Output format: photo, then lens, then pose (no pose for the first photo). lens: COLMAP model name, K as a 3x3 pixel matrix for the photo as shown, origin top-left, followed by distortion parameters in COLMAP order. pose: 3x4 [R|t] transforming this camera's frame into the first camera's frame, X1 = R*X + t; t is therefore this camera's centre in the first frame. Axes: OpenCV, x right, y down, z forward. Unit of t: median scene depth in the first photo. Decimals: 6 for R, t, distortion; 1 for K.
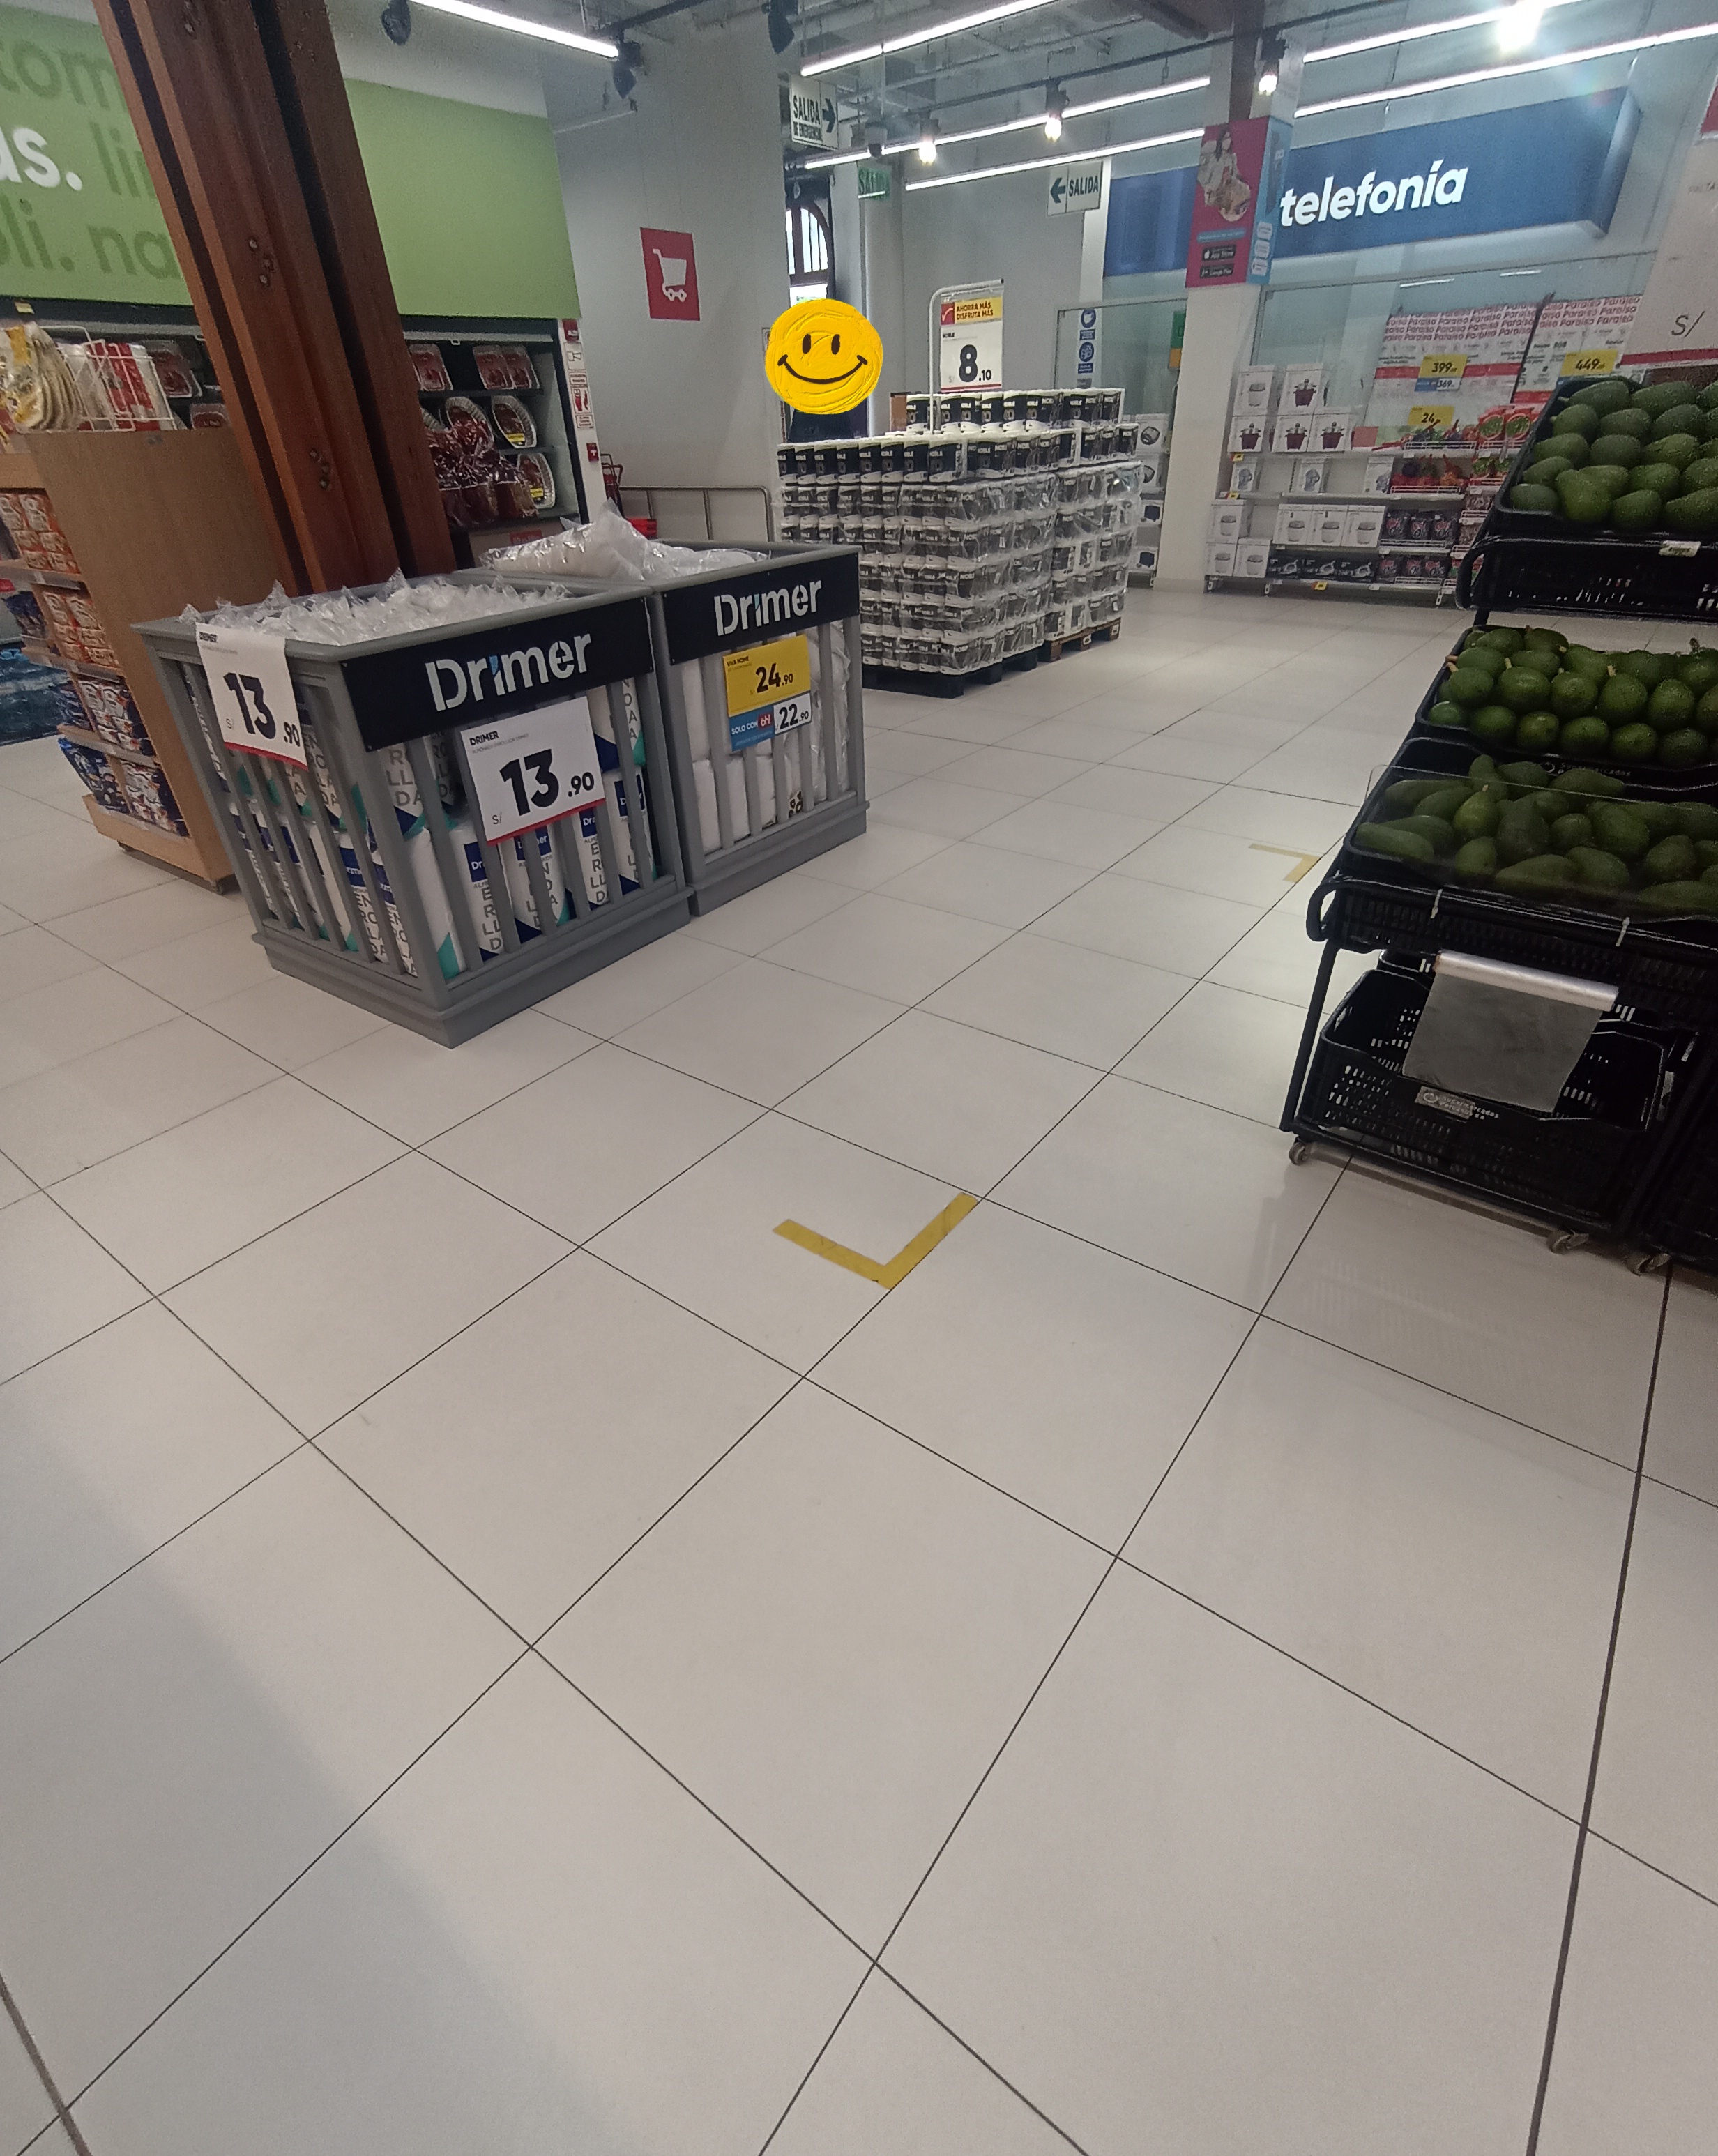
lens RADIAL K [[1004.2, 0, 850.6], [0, 1004.2, 1114.3], [0, 0, 1]] dist [0.032433, 0.000951]
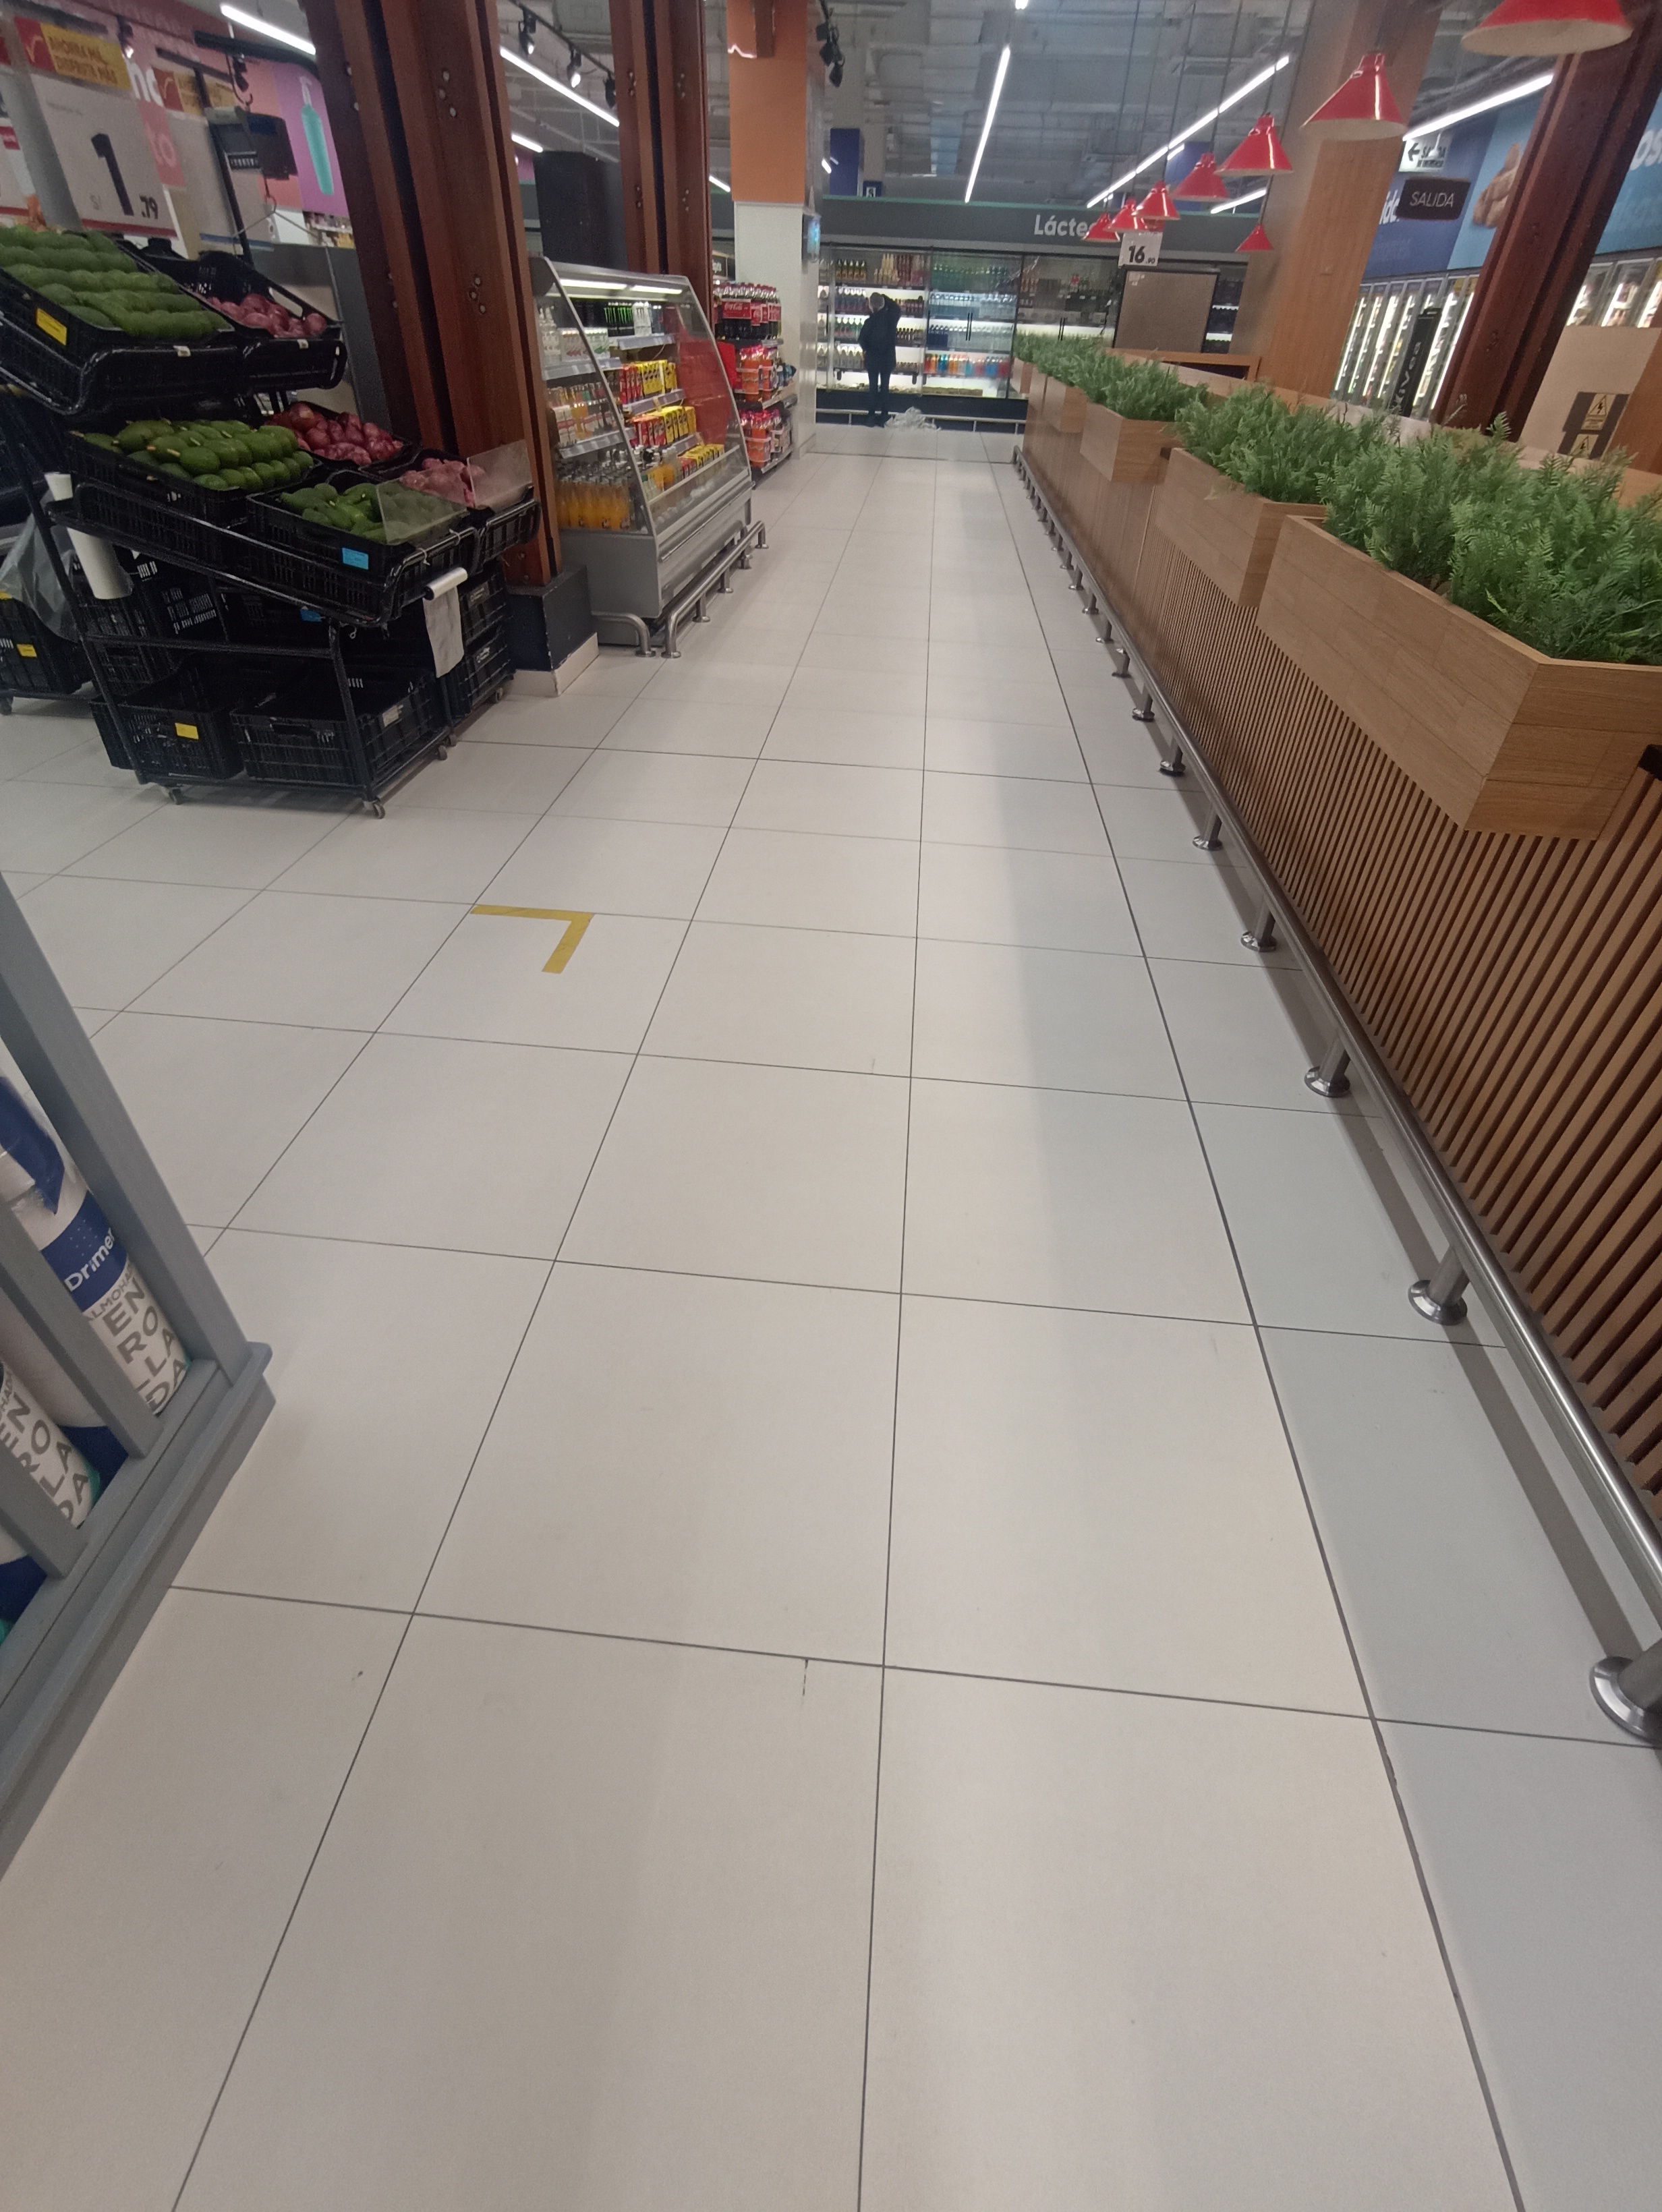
lens RADIAL K [[984.7, 0, 827.4], [0, 984.7, 1105.3], [0, 0, 1]] dist [-0.000524, 0.002724]
pose [[-0.533606, -0.513125, 0.672285, -0.804636], [0.486056, 0.464456, 0.740291, -0.375031], [-0.692109, 0.721792, 0.001571, 0.662358]]
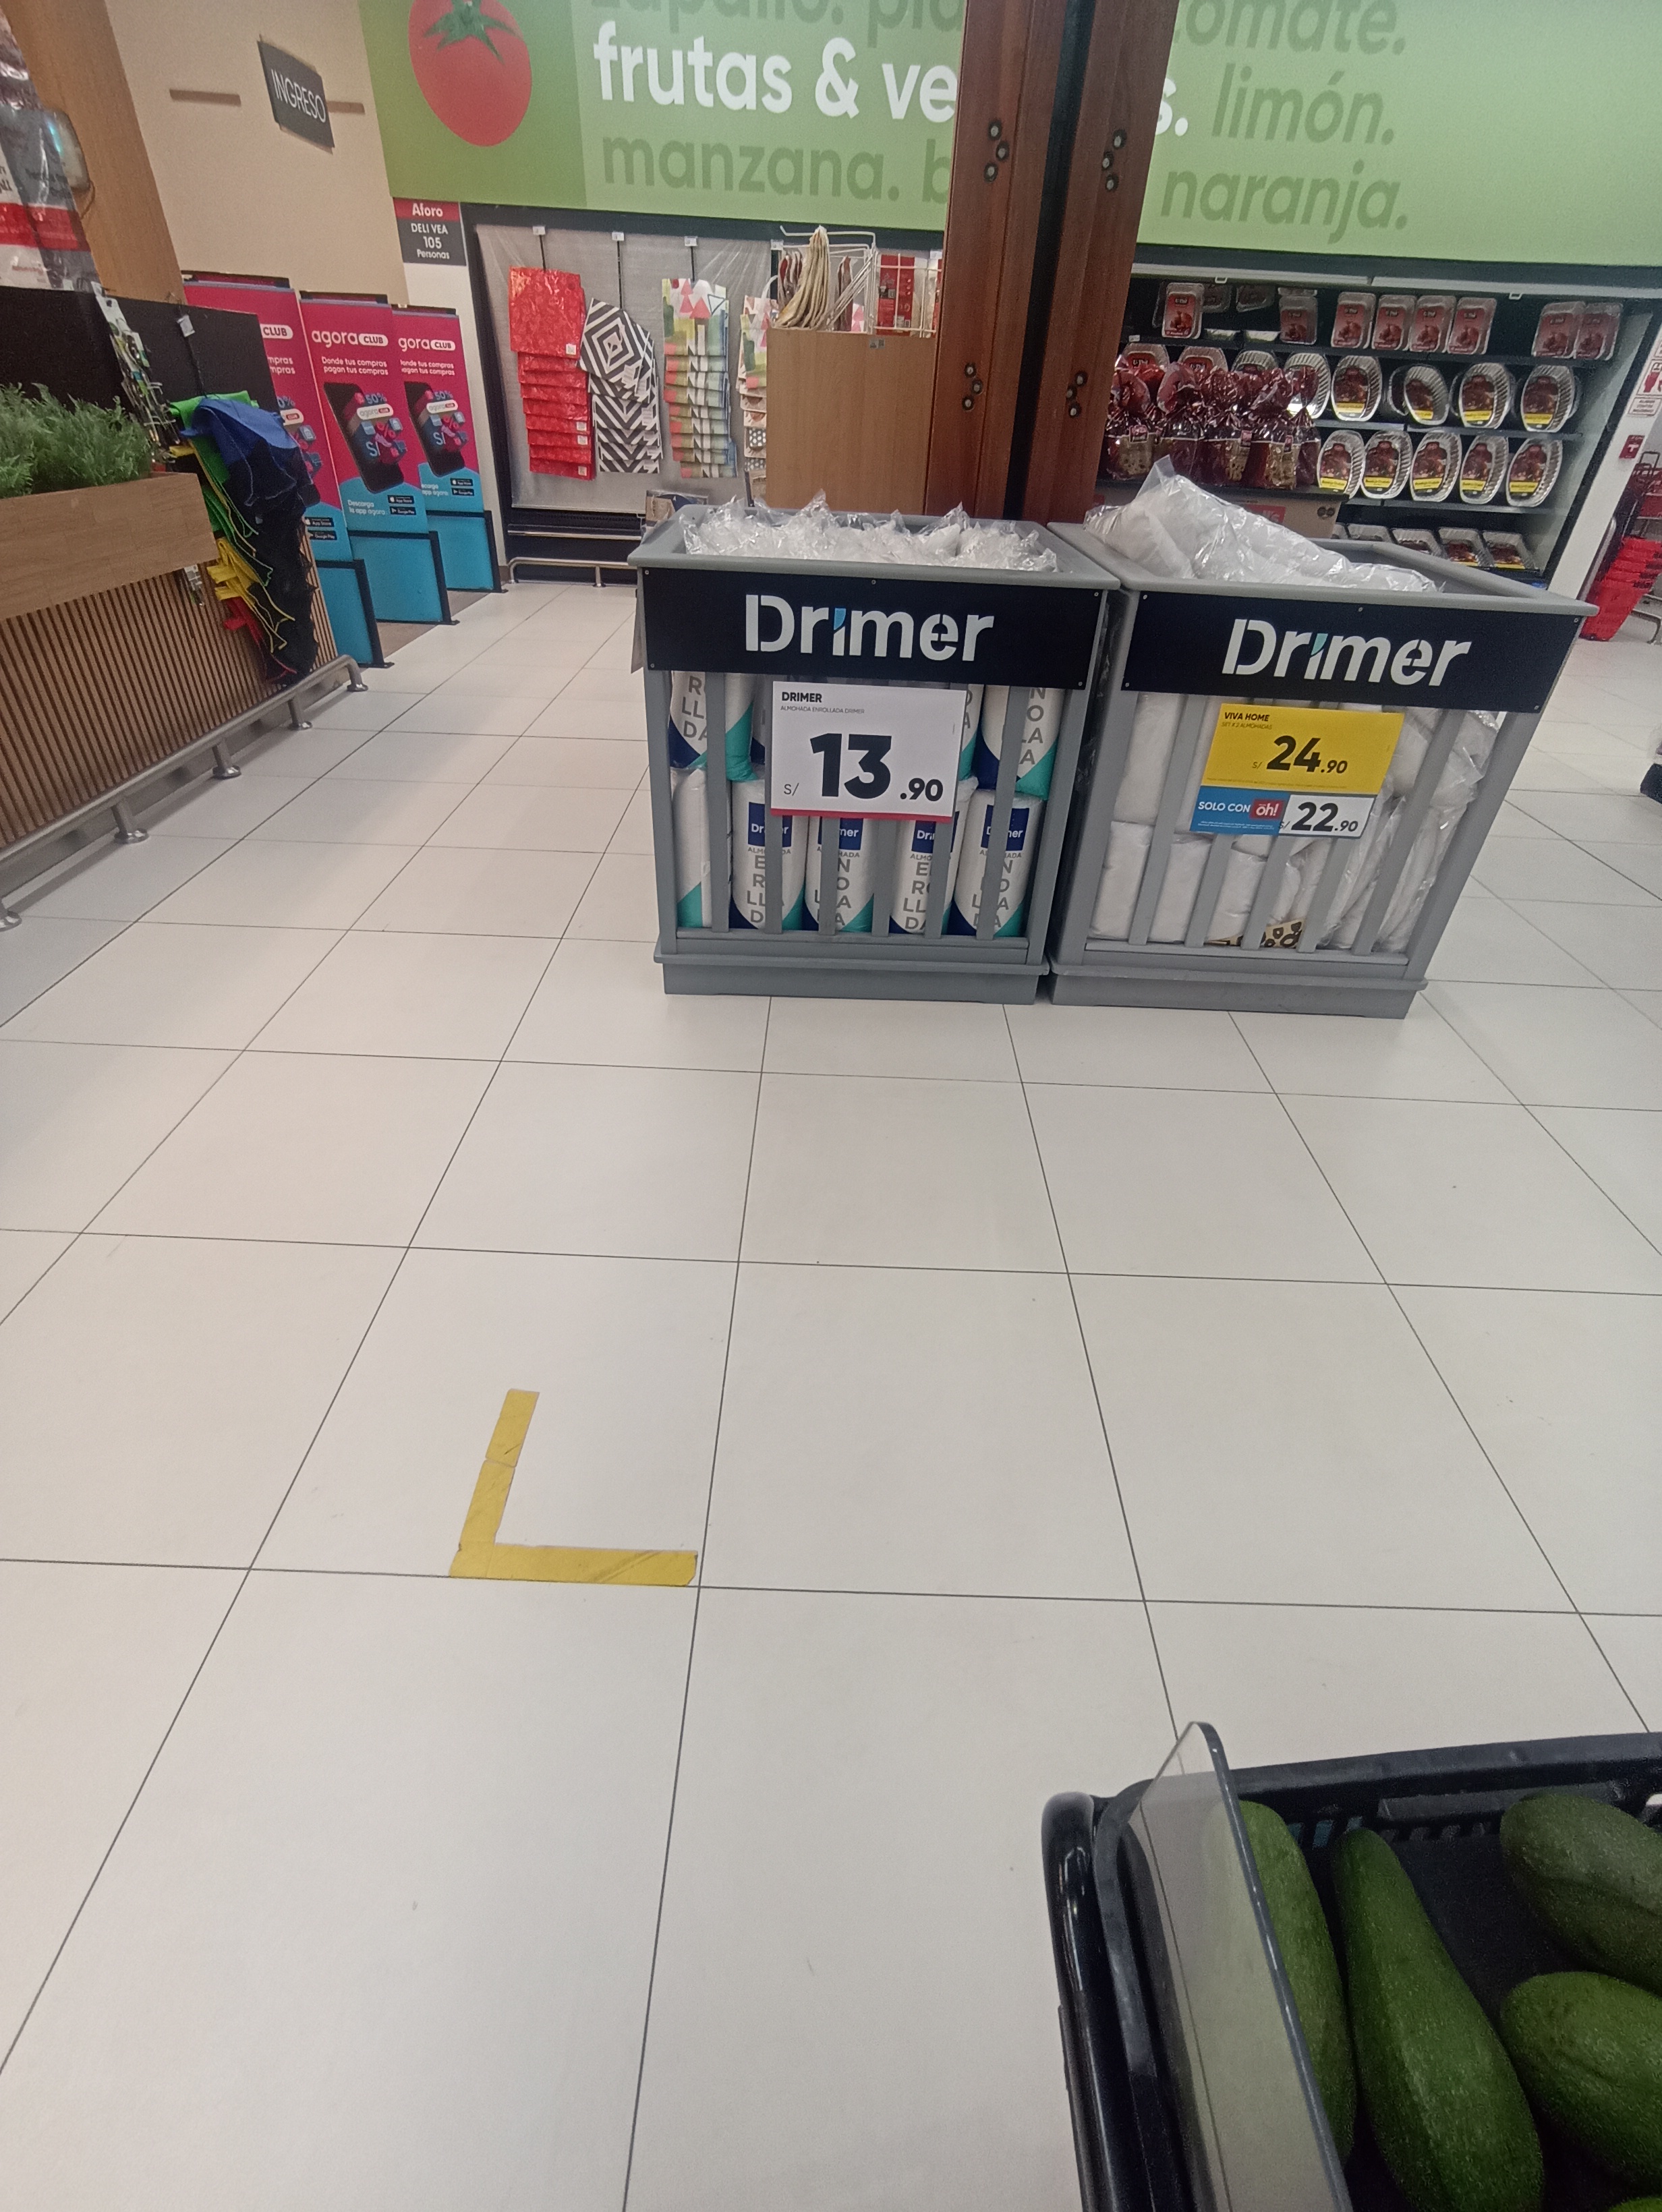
lens RADIAL K [[984.7, 0, 831.7], [0, 984.7, 1103.5], [0, 0, 1]] dist [-0.000524, 0.002724]
pose [[0.597273, 0.541165, -0.591950, 0.289098], [-0.522148, 0.822592, 0.225176, -0.262040], [0.608791, 0.174594, 0.773880, 0.396926]]
